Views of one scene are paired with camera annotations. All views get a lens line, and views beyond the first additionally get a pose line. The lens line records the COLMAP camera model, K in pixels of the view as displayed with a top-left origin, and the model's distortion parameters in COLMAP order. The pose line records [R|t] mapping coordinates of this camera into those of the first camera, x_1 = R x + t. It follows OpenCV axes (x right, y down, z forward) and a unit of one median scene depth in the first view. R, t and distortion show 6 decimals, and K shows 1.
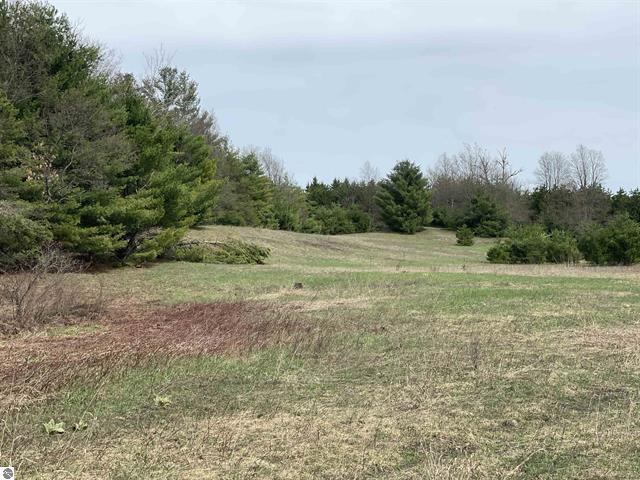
lens RADIAL K [[1085.2, 0, 320.3], [0, 1085.2, 239.9], [0, 0, 1]] dist [0.034702, 0.000000]
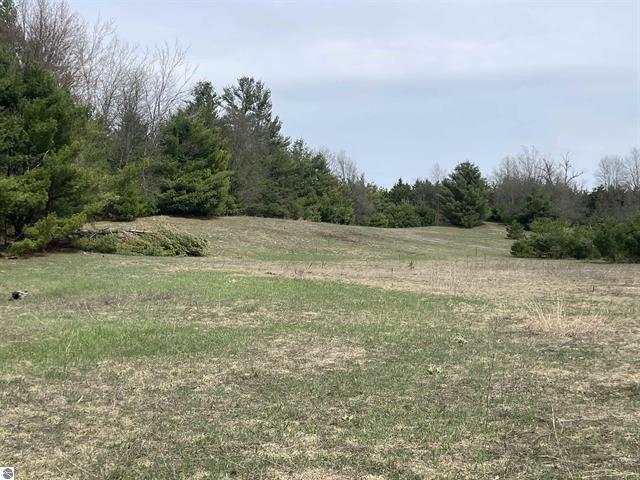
lens RADIAL K [[830.7, 0, 319.4], [0, 830.7, 240.4], [0, 0, 1]] dist [0.041646, 0.000000]
pose [[0.987445, 0.016537, -0.157098, 0.066481], [-0.014931, 0.999824, 0.011399, -0.000247], [0.157259, -0.008911, 0.987517, 0.139489]]
